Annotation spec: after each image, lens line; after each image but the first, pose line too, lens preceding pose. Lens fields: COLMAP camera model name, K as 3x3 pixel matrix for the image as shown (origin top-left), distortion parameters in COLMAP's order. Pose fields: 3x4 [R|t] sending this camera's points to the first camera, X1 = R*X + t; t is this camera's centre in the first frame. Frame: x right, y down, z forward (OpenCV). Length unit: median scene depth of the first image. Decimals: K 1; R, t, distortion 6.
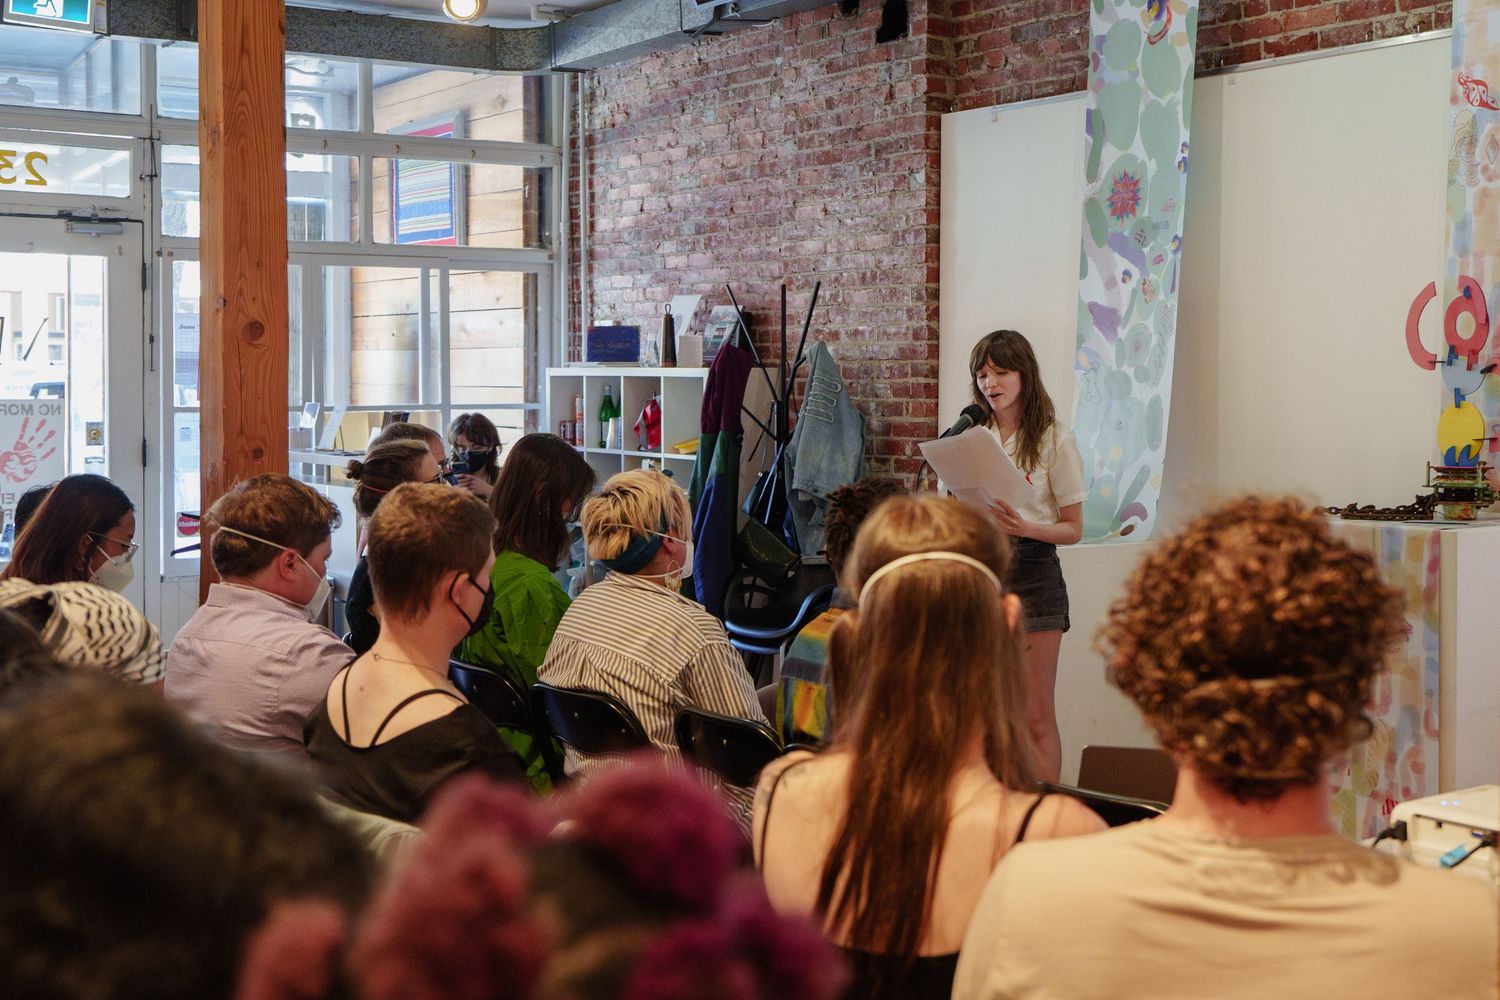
lens RADIAL K [[2001.1, 0, 756.2], [0, 2001.1, 502.0], [0, 0, 1]] dist [-0.012749, 0.000000]
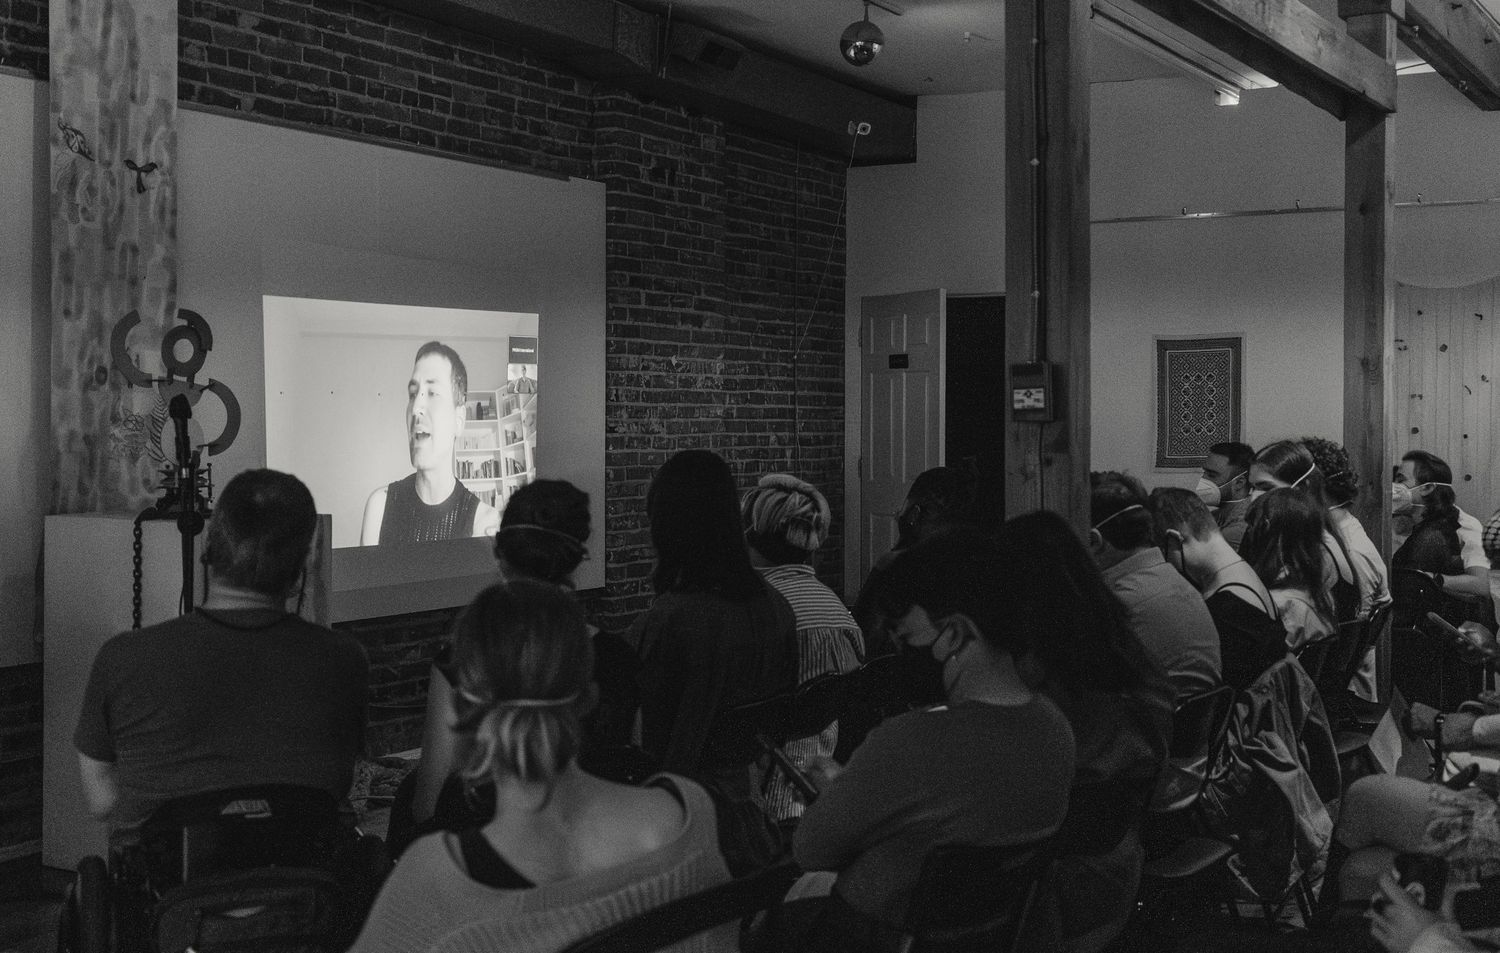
lens RADIAL K [[2102.6, 0, 731.2], [0, 2102.6, 445.1], [0, 0, 1]] dist [0.006952, 0.000000]
pose [[-0.468024, -0.016427, 0.883563, -0.522297], [0.046456, 0.997987, 0.043162, -0.041184], [-0.882494, 0.061248, -0.466319, 0.750389]]
